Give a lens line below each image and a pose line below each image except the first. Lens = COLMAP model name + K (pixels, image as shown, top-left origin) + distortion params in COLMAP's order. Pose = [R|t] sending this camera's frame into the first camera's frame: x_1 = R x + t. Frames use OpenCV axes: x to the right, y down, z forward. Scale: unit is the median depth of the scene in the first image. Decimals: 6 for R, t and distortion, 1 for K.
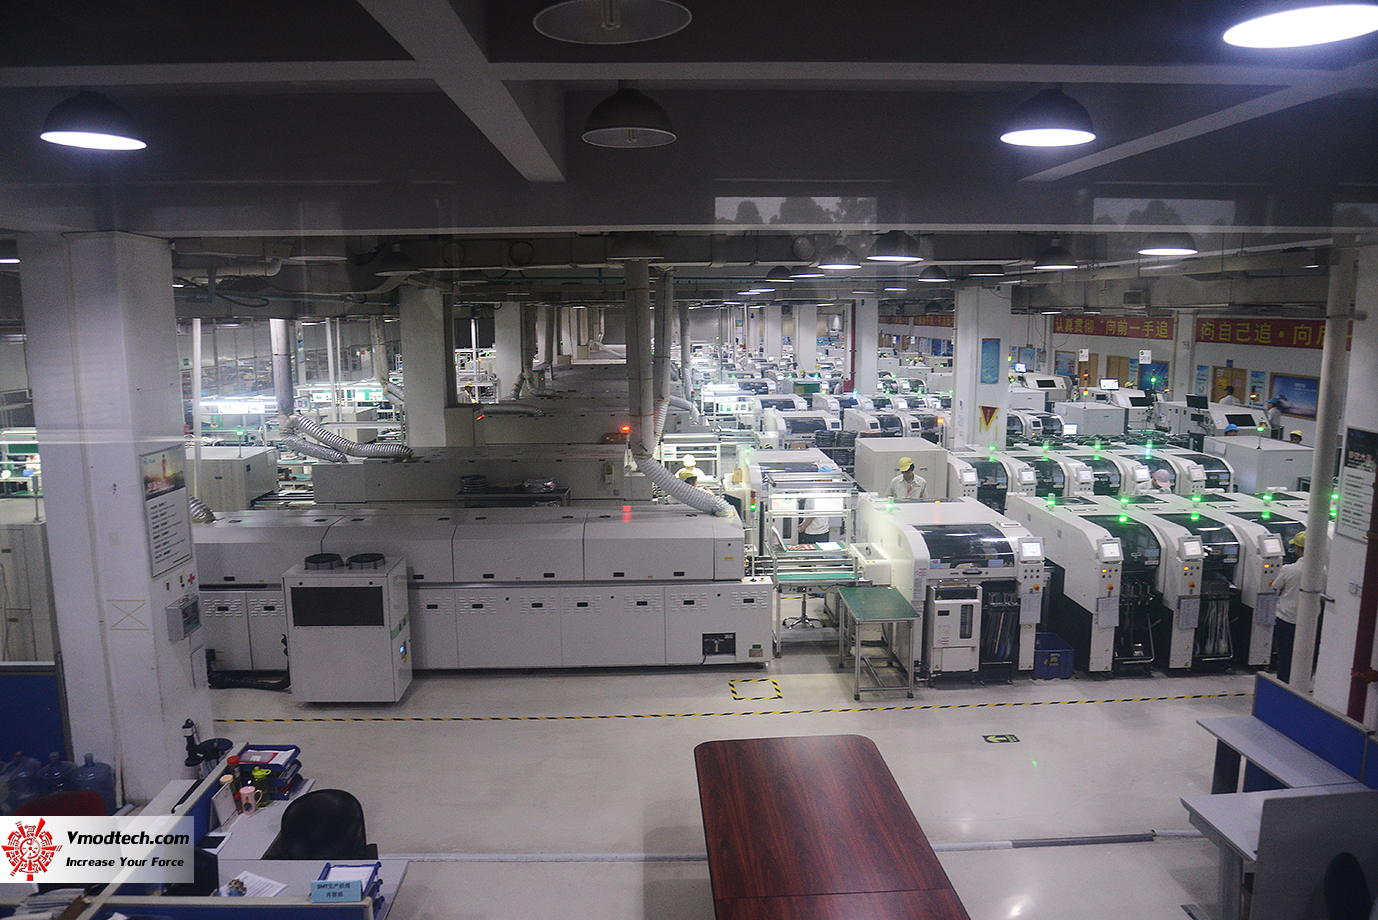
lens RADIAL K [[963.8, 0, 689.0], [0, 963.8, 460.0], [0, 0, 1]] dist [-0.072451, 0.001868]
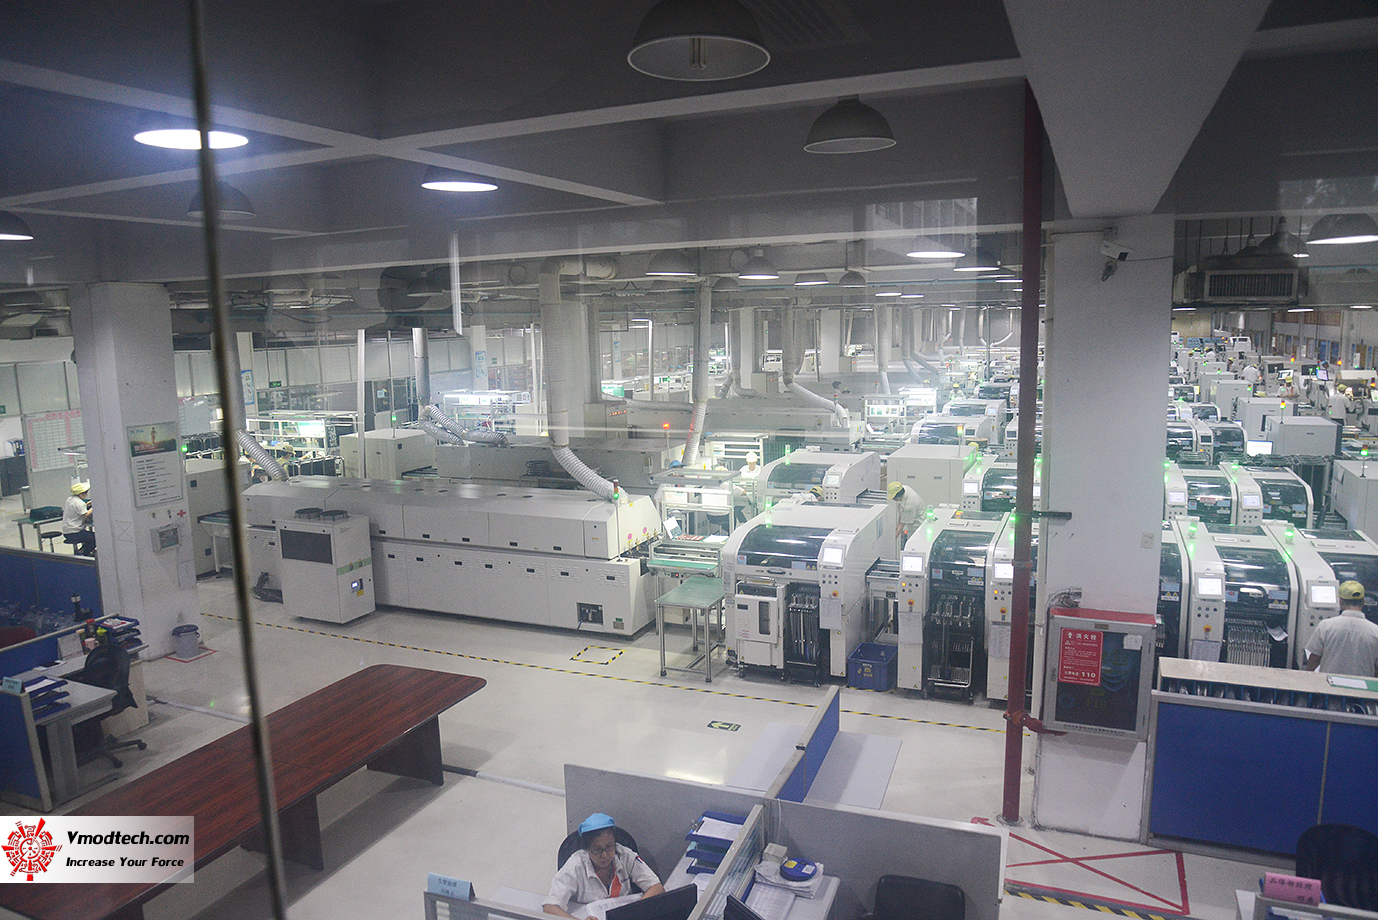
lens RADIAL K [[963.8, 0, 689.0], [0, 963.8, 460.0], [0, 0, 1]] dist [-0.072451, 0.001868]
pose [[0.898197, 0.050112, -0.436728, 0.652984], [-0.049930, 0.998682, 0.011903, -0.011066], [0.436748, 0.011115, 0.899515, 0.019210]]
